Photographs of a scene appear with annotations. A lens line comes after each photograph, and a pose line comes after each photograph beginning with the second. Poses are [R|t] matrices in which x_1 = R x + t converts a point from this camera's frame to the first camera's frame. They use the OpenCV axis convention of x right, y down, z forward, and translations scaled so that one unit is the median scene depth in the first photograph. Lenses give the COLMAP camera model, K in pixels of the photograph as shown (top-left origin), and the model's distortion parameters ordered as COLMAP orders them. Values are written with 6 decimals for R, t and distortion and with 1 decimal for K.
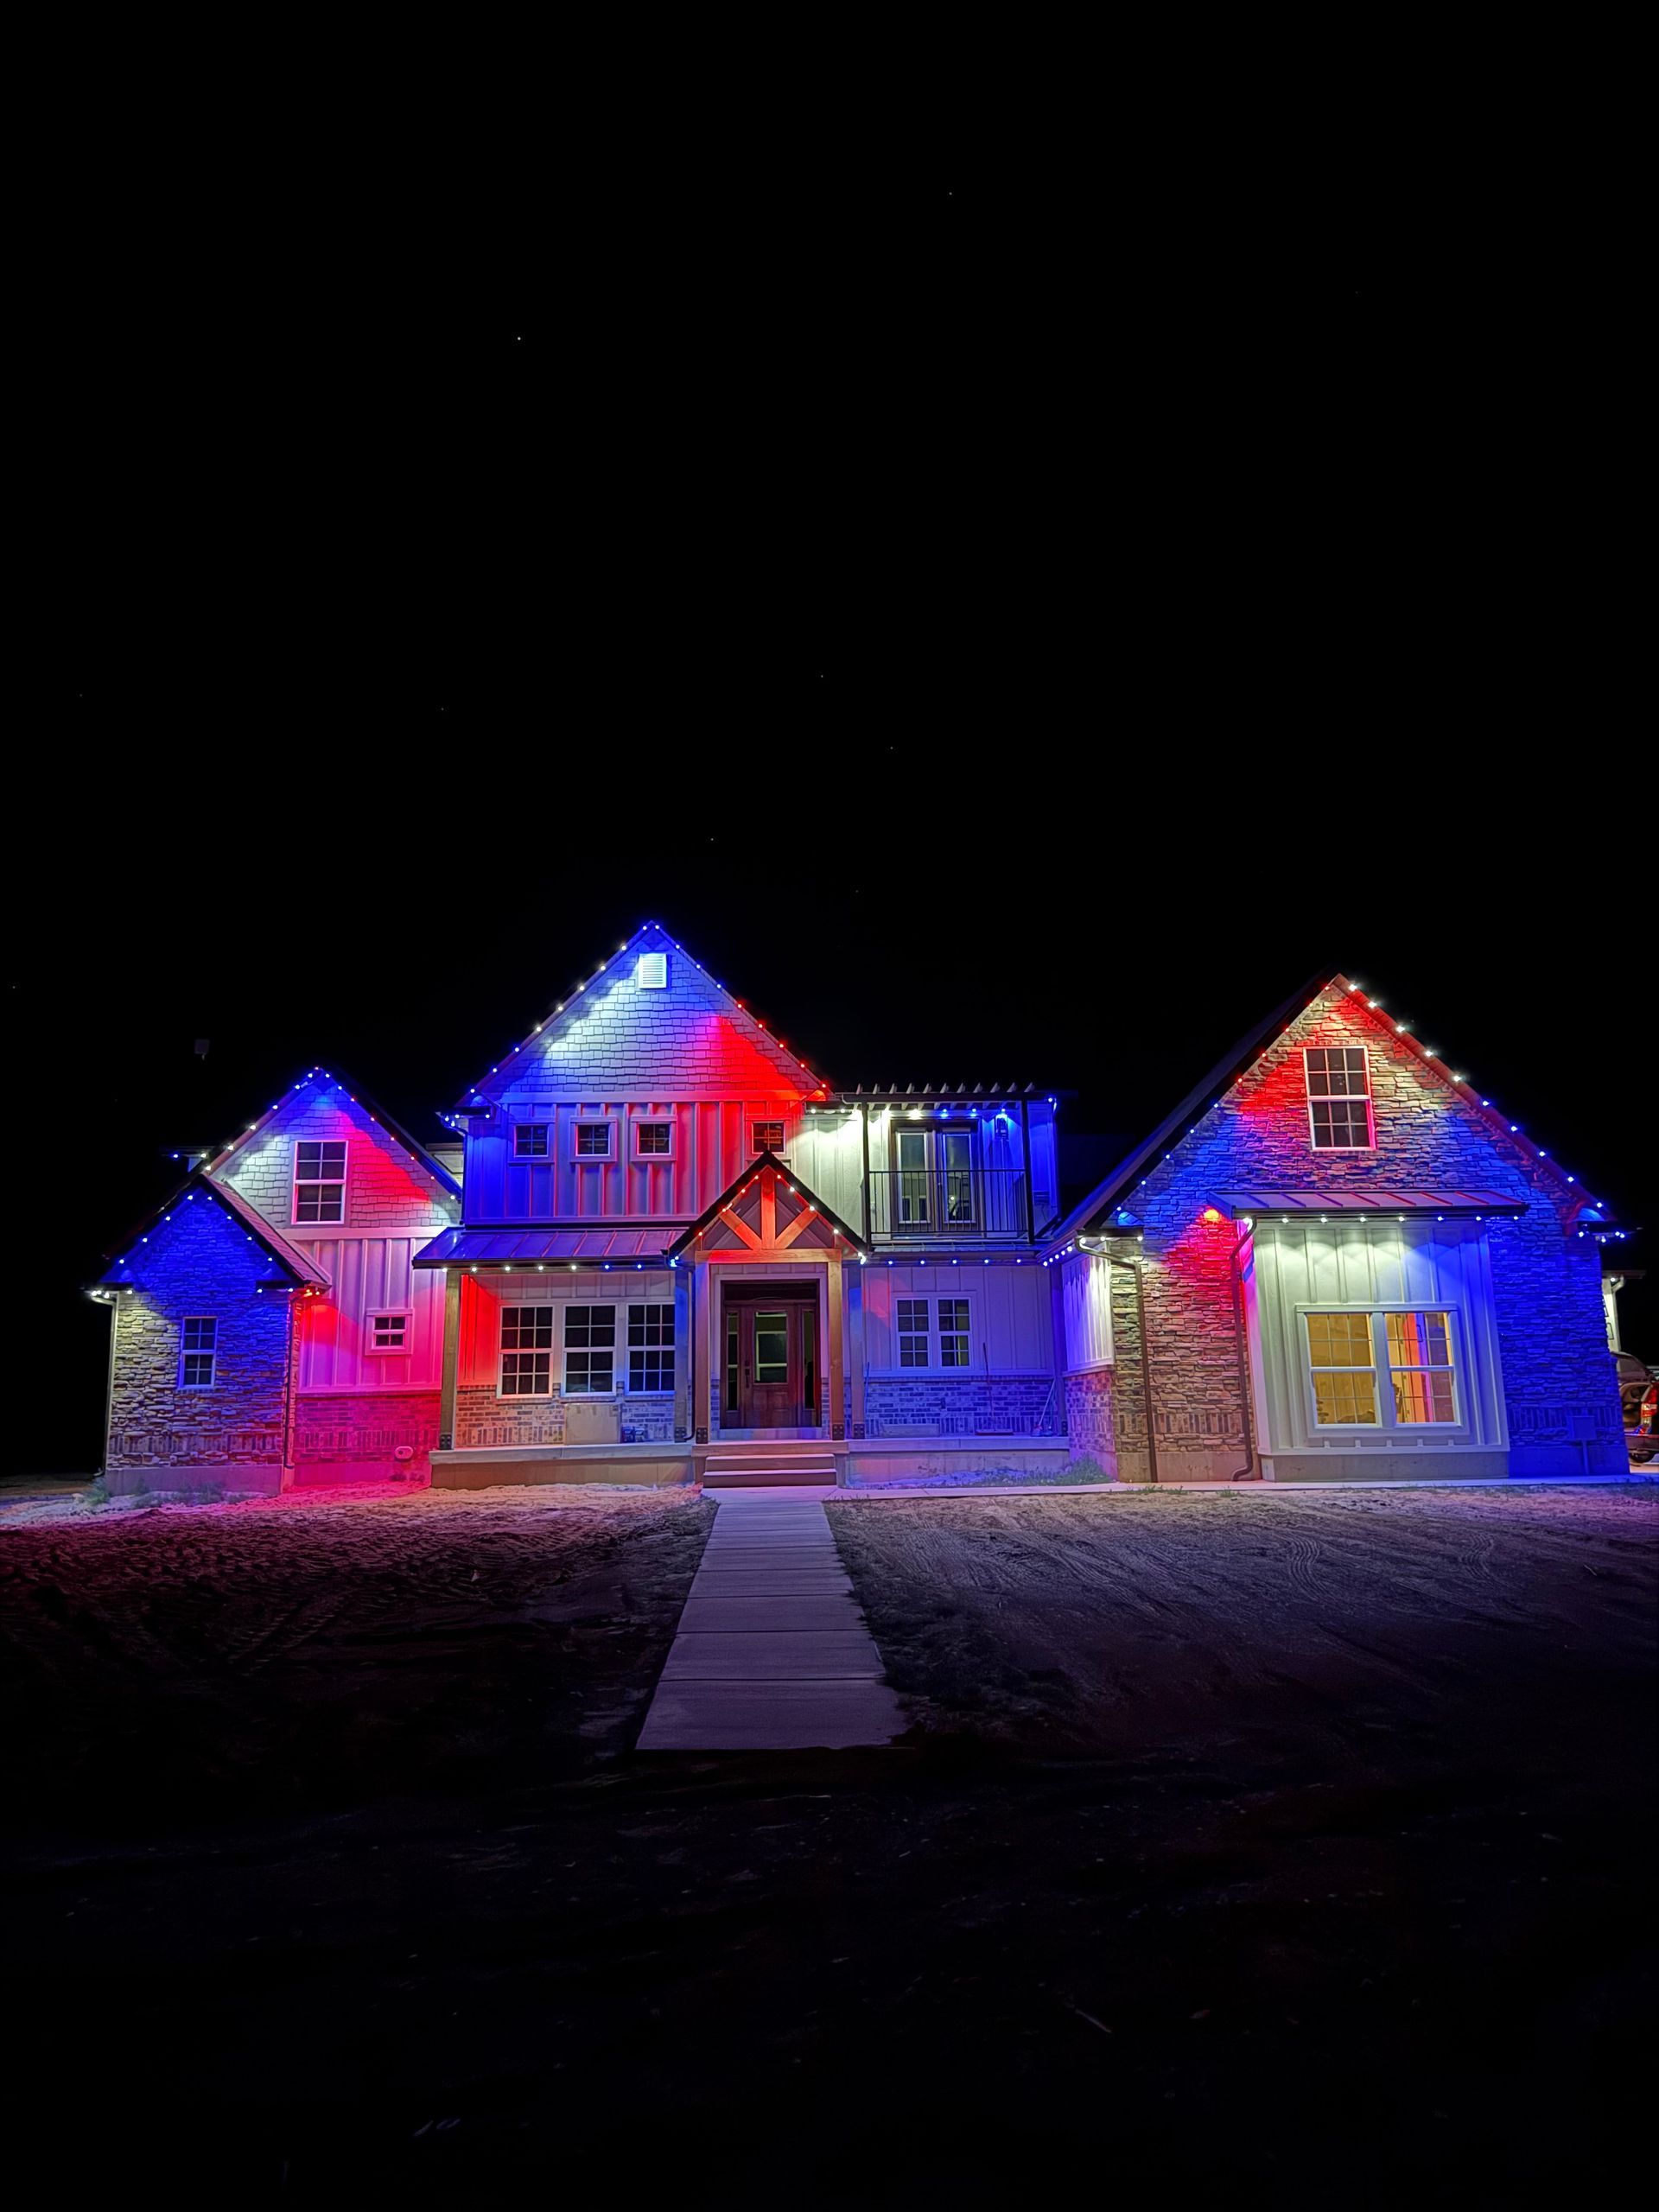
lens RADIAL K [[1520.8, 0, 829.5], [0, 1520.8, 1106.0], [0, 0, 1]] dist [0.193098, -0.419830]
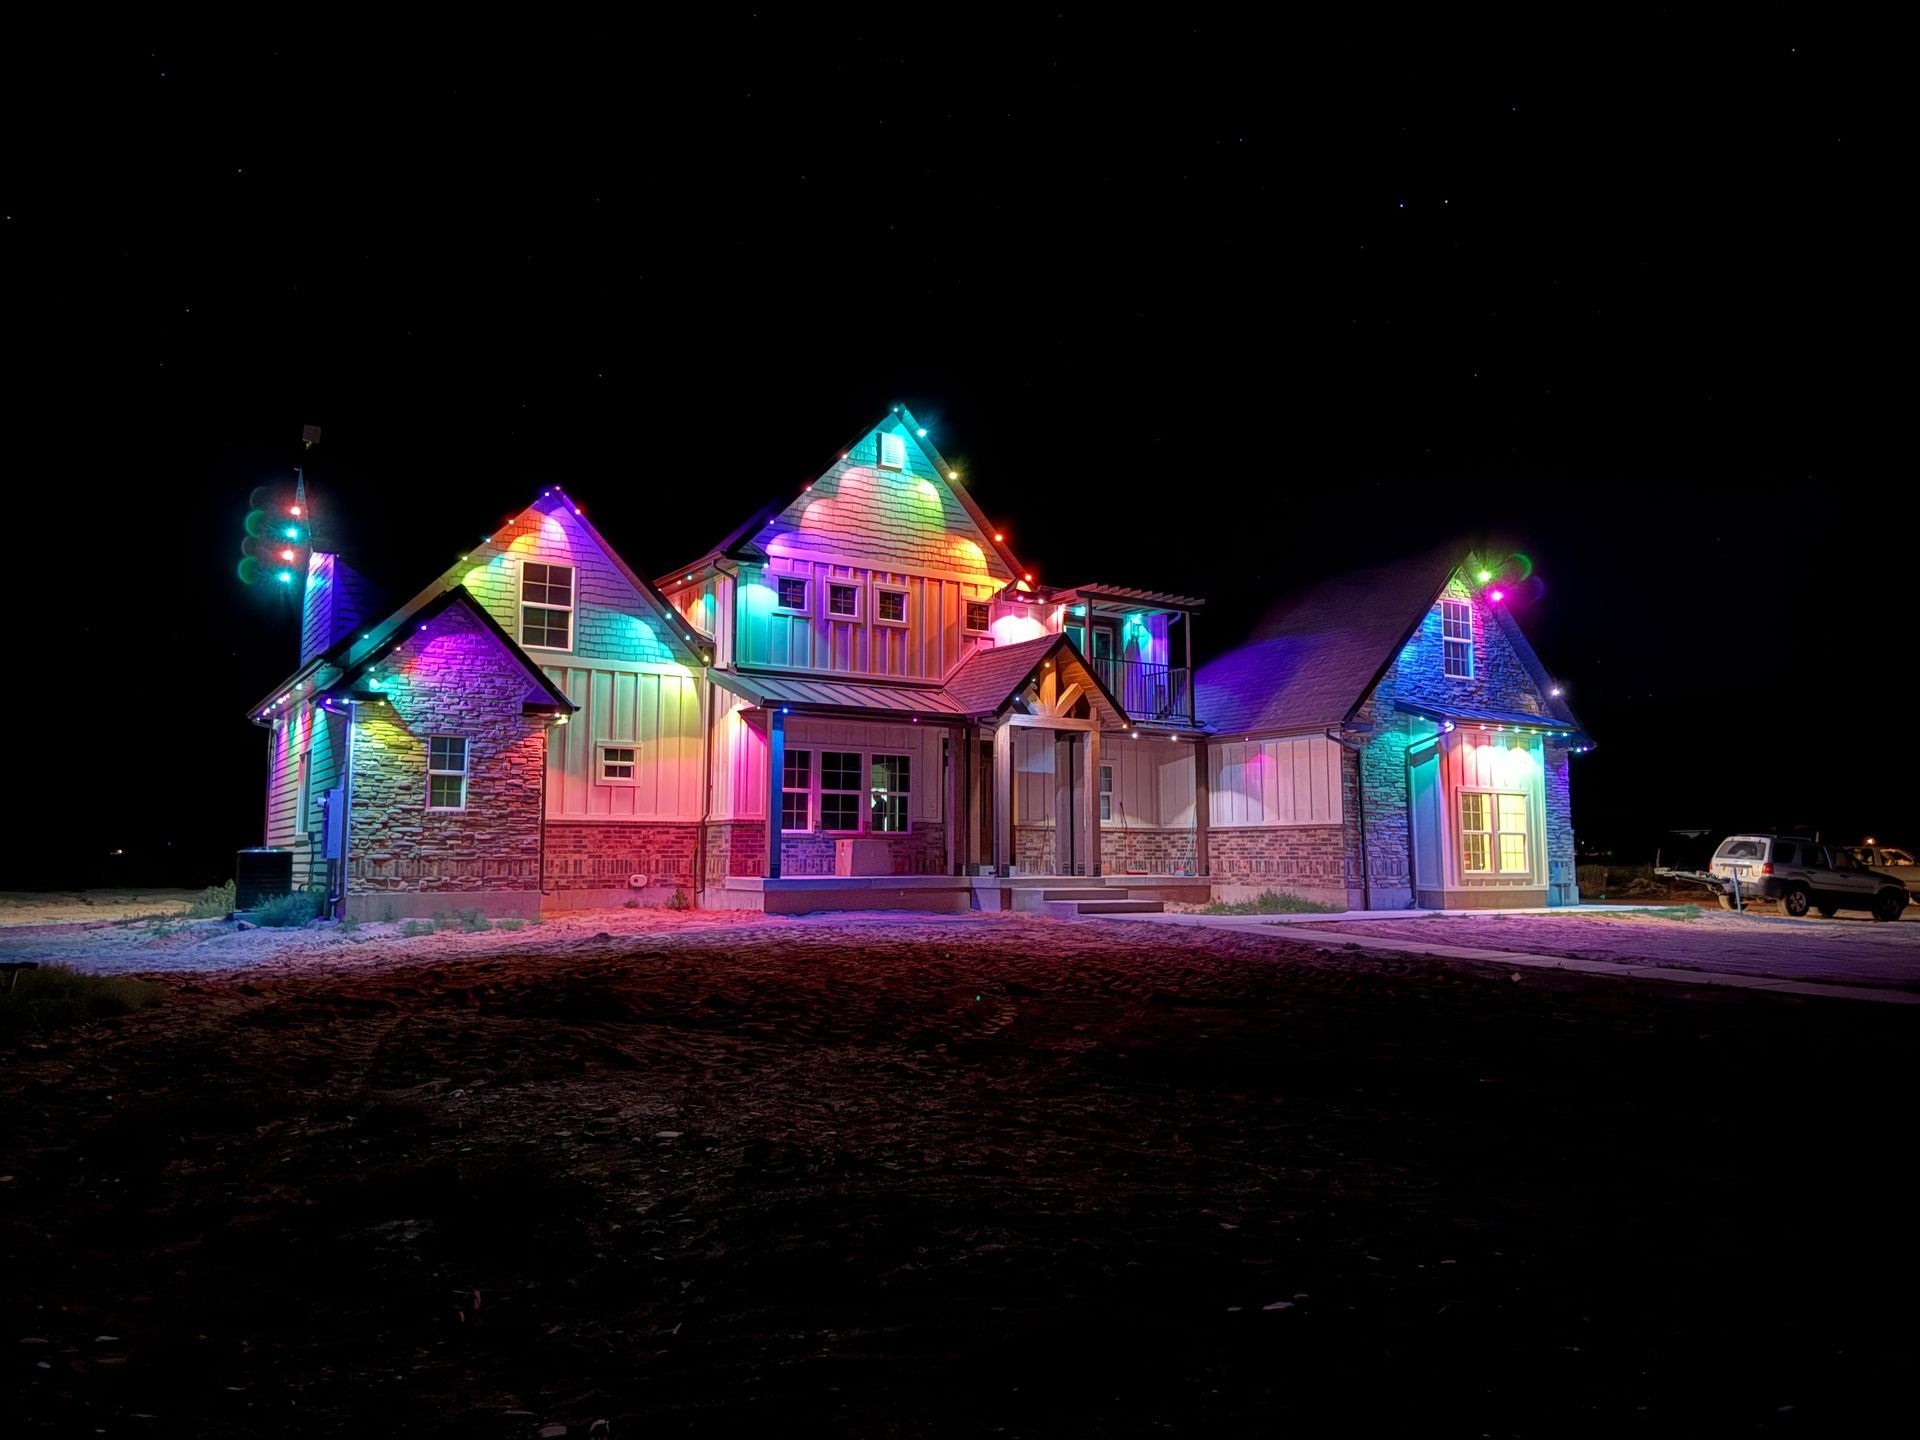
lens RADIAL K [[1320.0, 0, 960.0], [0, 1320.0, 720.0], [0, 0, 1]] dist [0.193098, -0.419830]
pose [[0.856007, 0.074515, 0.511565, -0.557343], [-0.121429, 0.990853, 0.058860, 0.040869], [-0.502500, -0.112503, 0.857226, 0.147851]]
